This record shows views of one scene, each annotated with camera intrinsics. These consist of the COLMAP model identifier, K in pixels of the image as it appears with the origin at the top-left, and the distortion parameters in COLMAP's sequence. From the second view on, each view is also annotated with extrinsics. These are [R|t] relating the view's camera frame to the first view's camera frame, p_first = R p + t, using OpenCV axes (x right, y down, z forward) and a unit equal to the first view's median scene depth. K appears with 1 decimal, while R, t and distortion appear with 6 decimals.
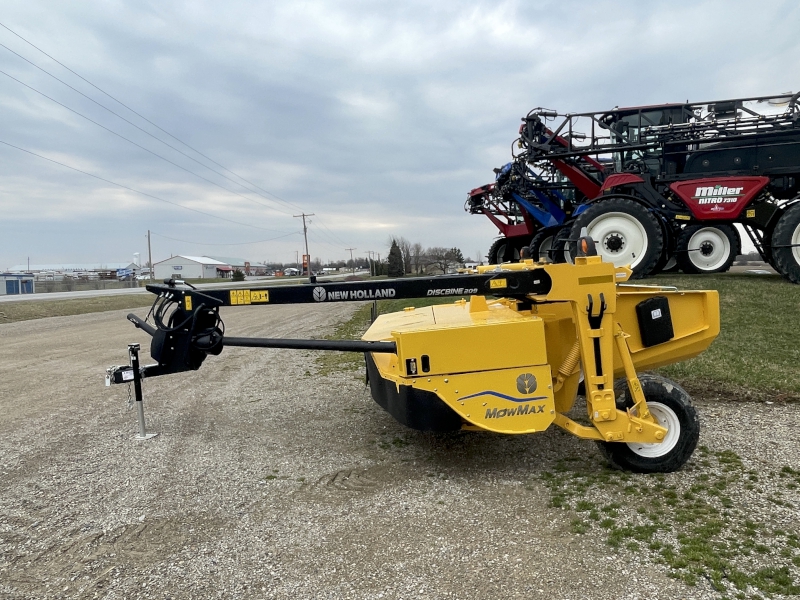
lens RADIAL K [[575.9, 0, 397.6], [0, 575.9, 300.8], [0, 0, 1]] dist [-0.004513, -0.004262]
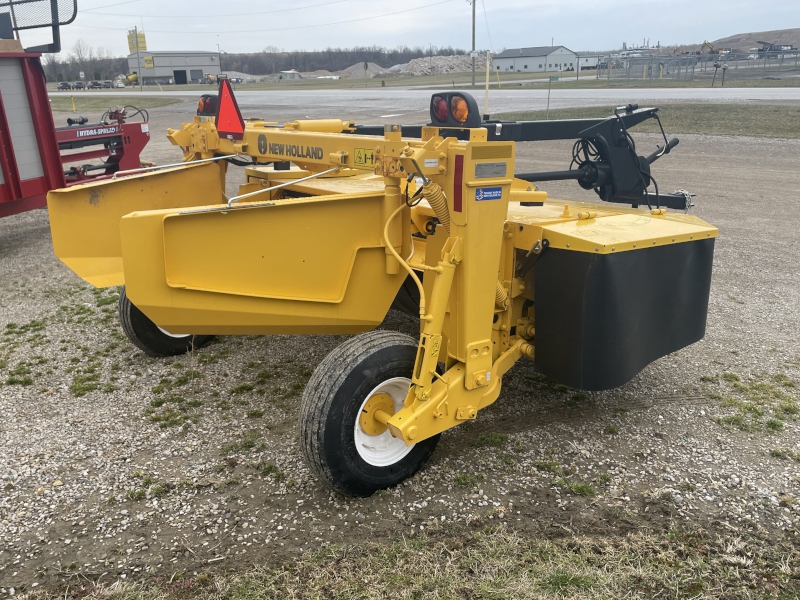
lens RADIAL K [[708.3, 0, 406.1], [0, 708.3, 298.5], [0, 0, 1]] dist [0.053896, -0.051700]
pose [[-0.746600, 0.244053, -0.618892, 0.307968], [0.011175, 0.934751, 0.355127, -0.072689], [0.665179, 0.258222, -0.700612, 0.733631]]
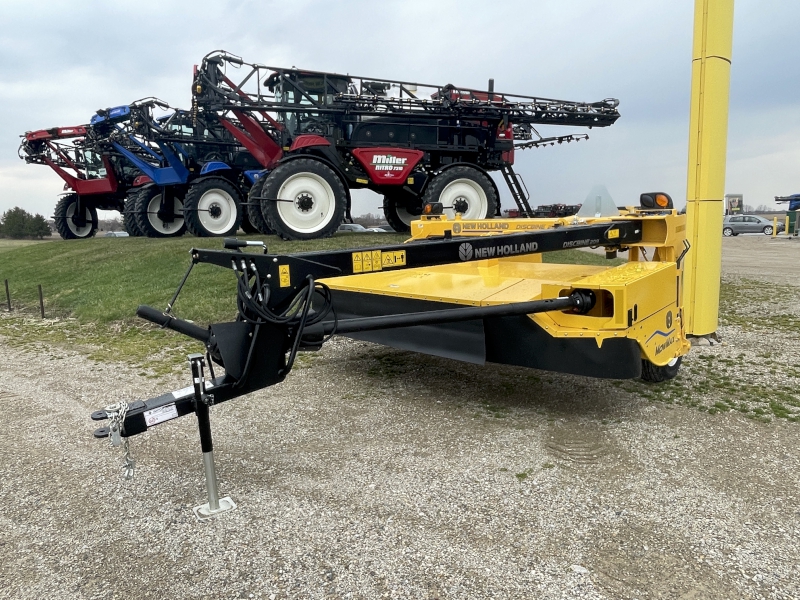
lens RADIAL K [[575.9, 0, 402.6], [0, 575.9, 297.7], [0, 0, 1]] dist [-0.004513, -0.004262]
pose [[0.663549, -0.096776, 0.741847, -0.316877], [0.053889, 0.995205, 0.081626, -0.007154], [-0.746189, -0.014186, 0.665583, 0.204276]]
